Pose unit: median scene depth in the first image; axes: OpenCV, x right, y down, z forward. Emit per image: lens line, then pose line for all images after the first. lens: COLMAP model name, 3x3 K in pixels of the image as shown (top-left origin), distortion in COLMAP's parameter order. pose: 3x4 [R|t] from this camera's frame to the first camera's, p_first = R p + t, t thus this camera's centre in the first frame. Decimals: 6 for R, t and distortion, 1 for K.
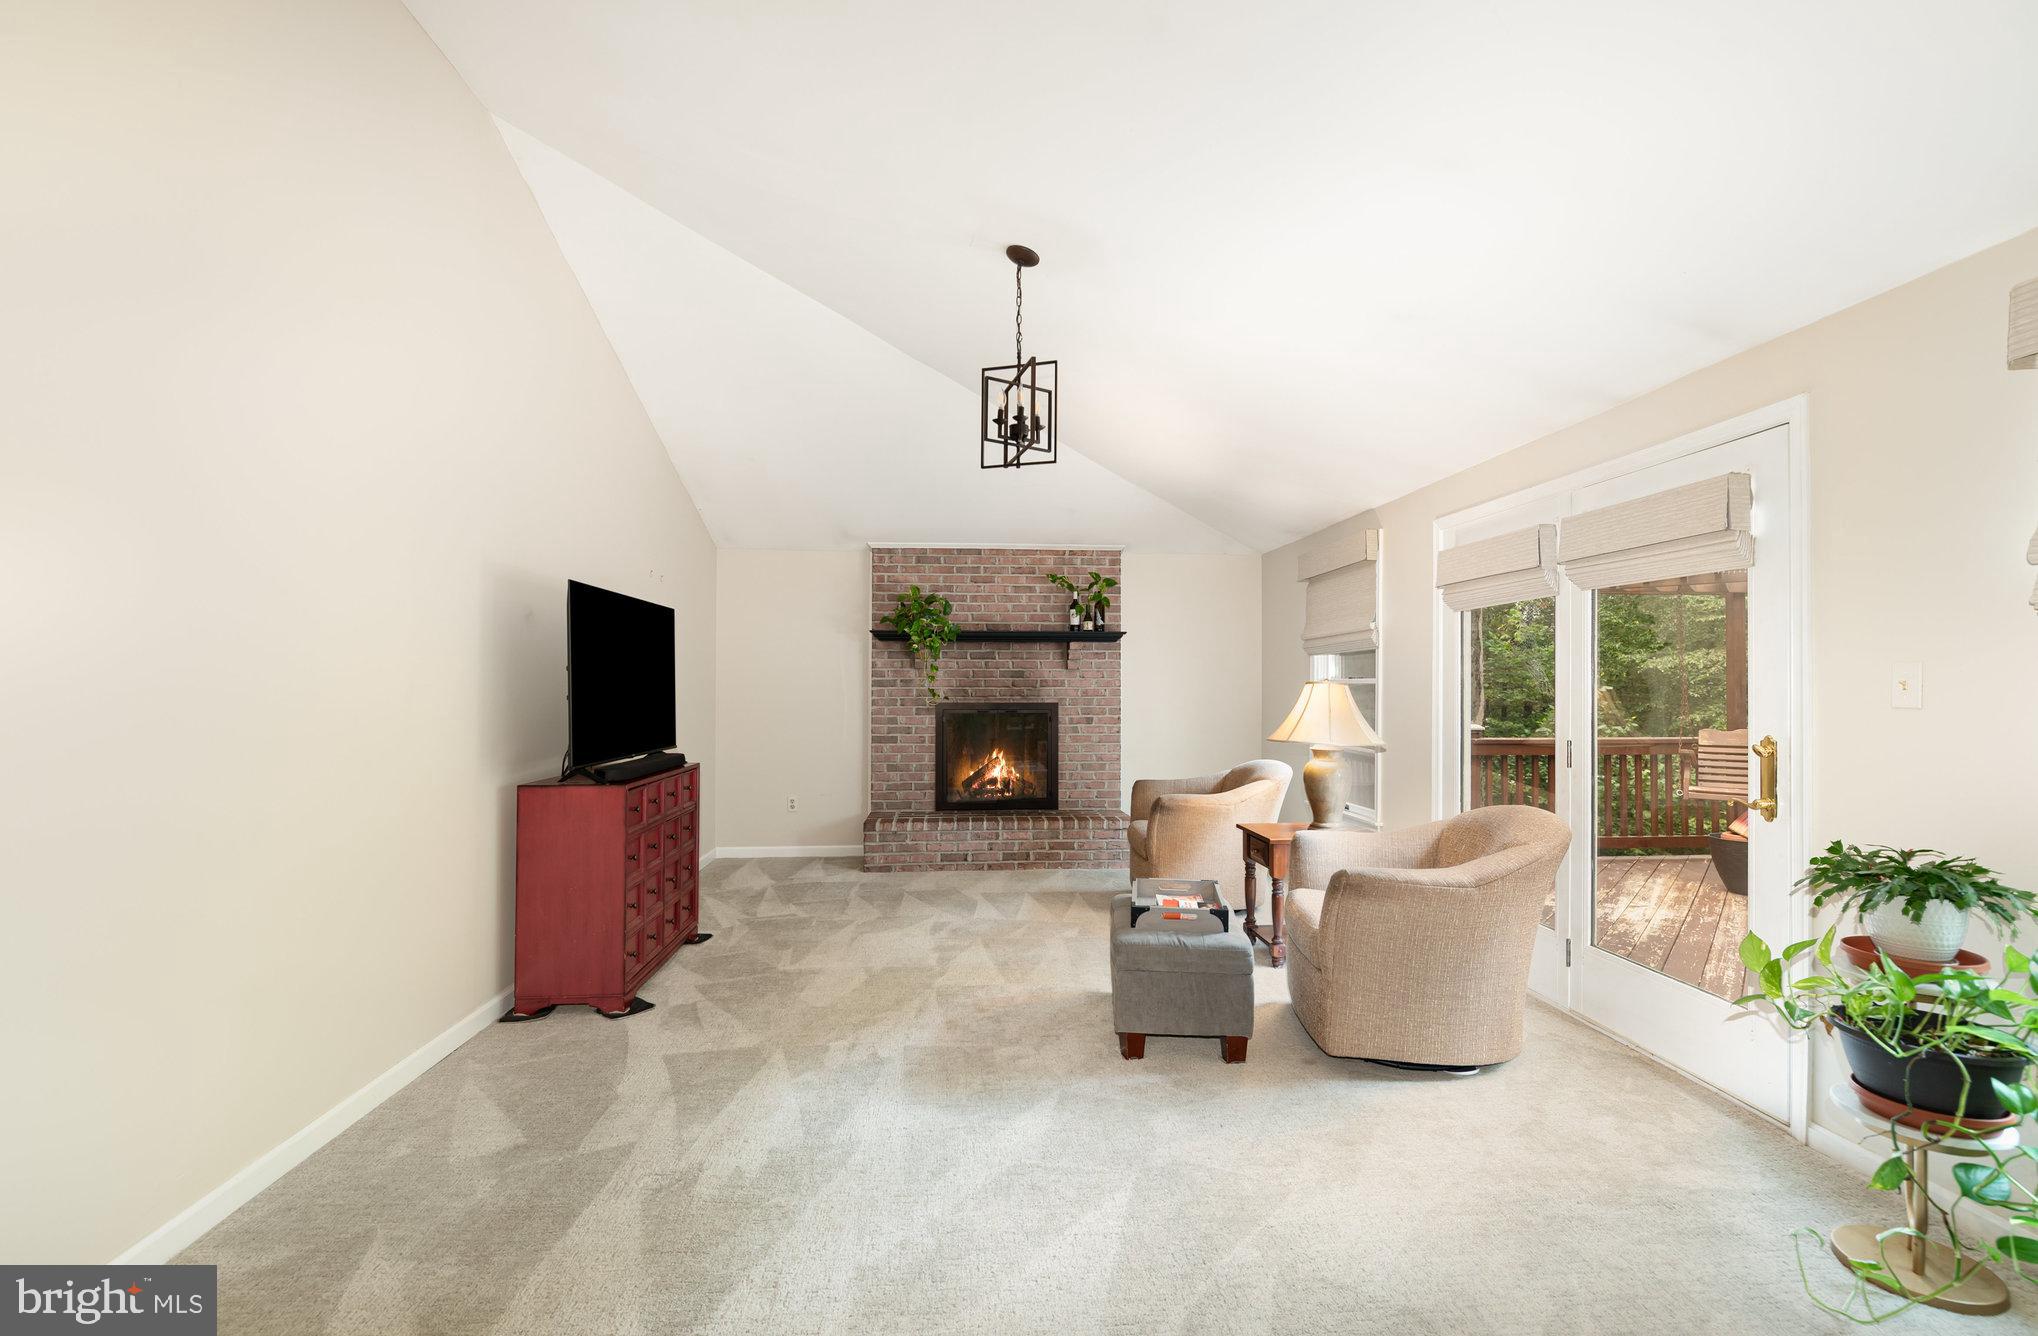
lens RADIAL K [[902.6, 0, 1013.3], [0, 902.6, 673.1], [0, 0, 1]] dist [0.002049, -0.000232]
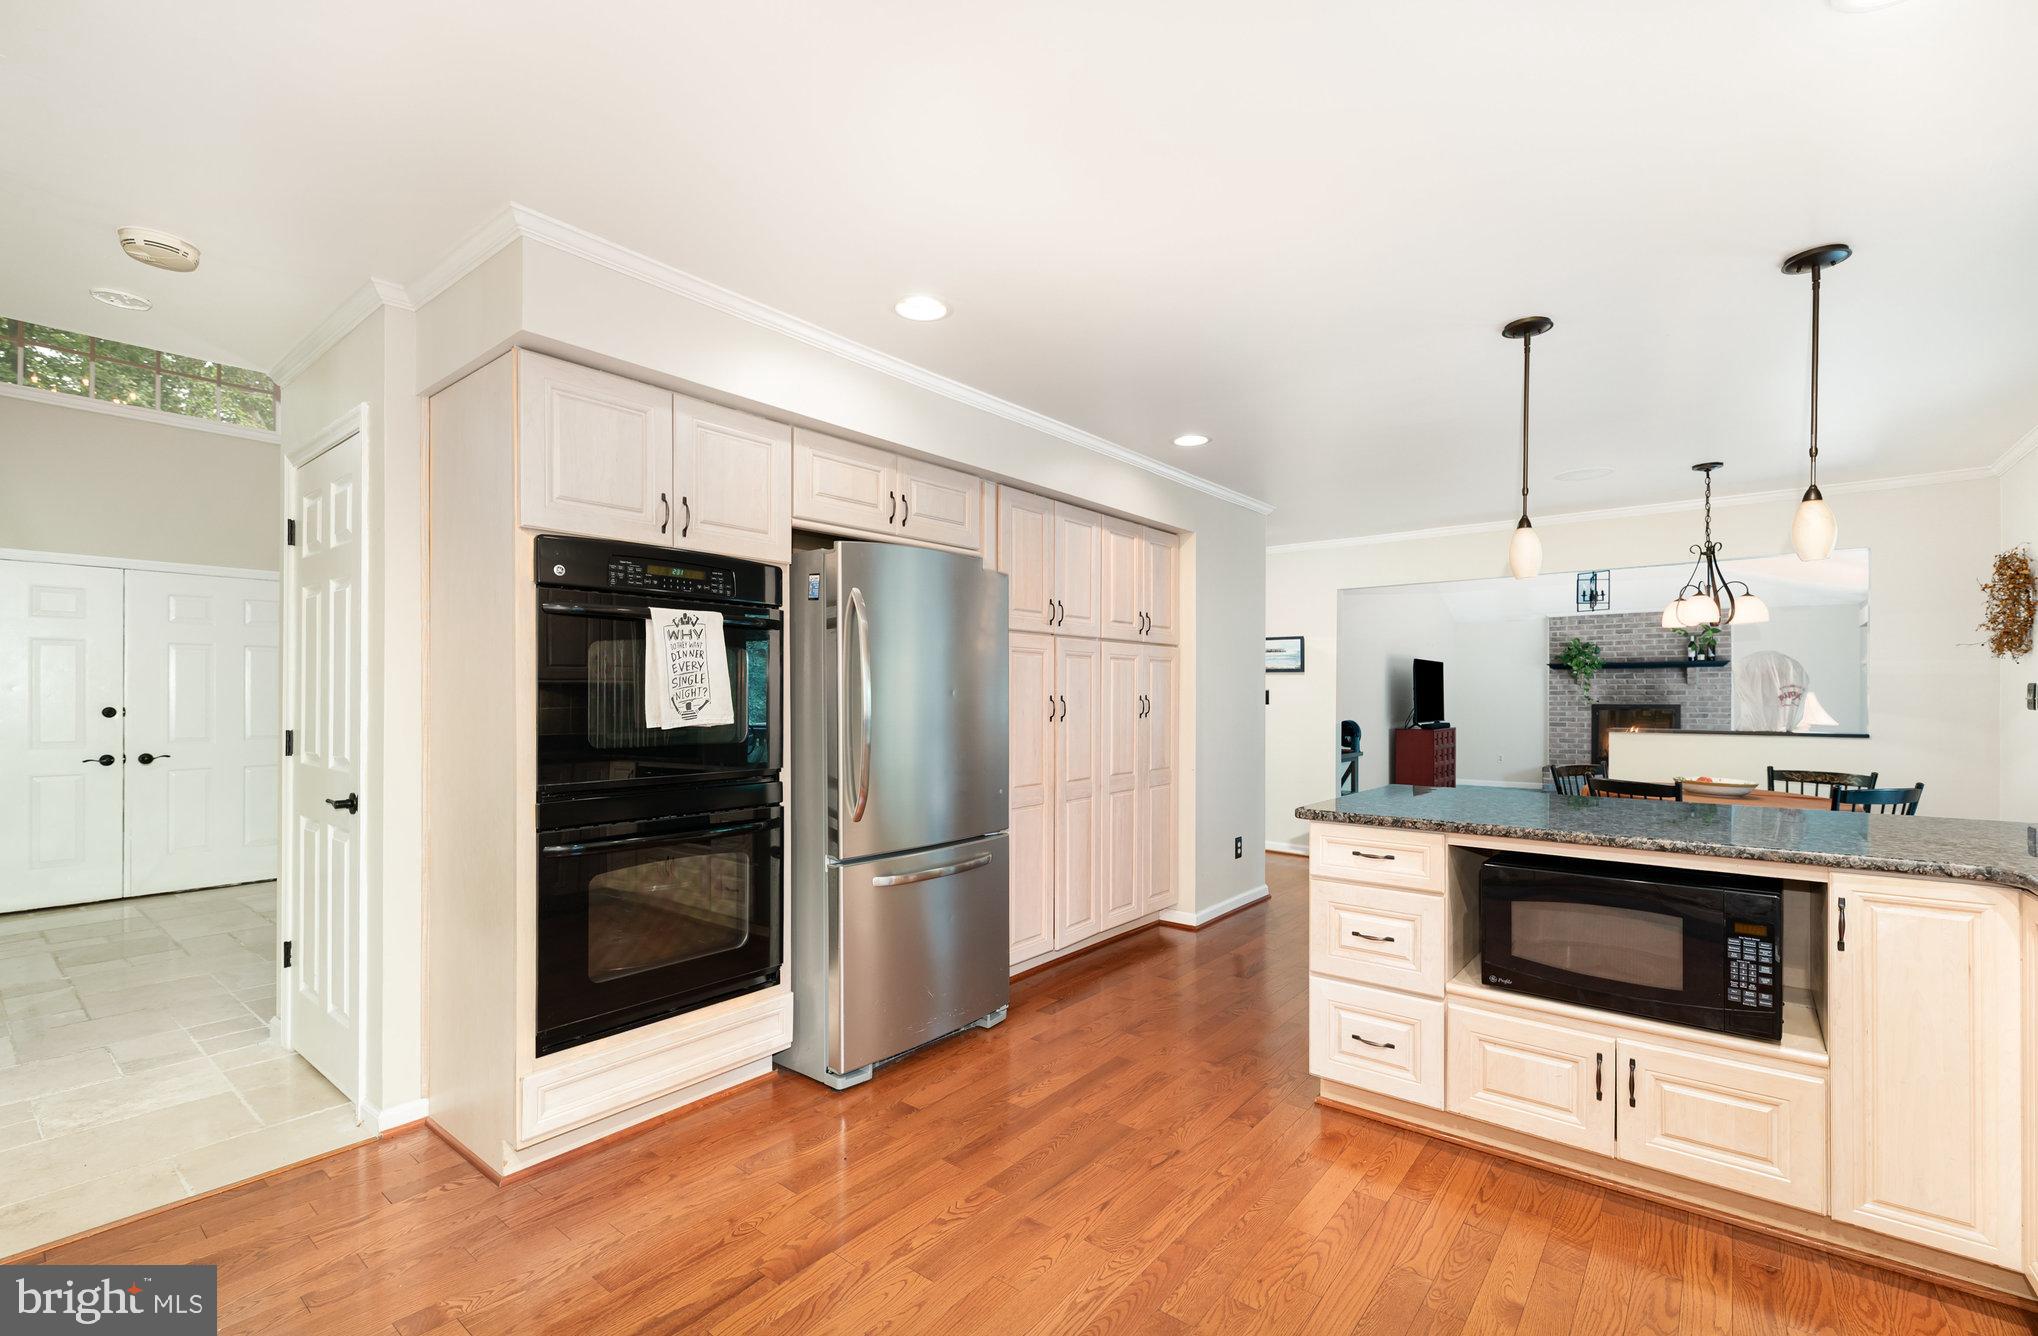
lens RADIAL K [[902.6, 0, 1011.0], [0, 902.6, 683.1], [0, 0, 1]] dist [0.002049, -0.000232]
pose [[0.743147, -0.009396, -0.669062, 0.247671], [0.004409, 0.999948, -0.009145, 0.003653], [0.669114, 0.003846, 0.743150, -1.042930]]
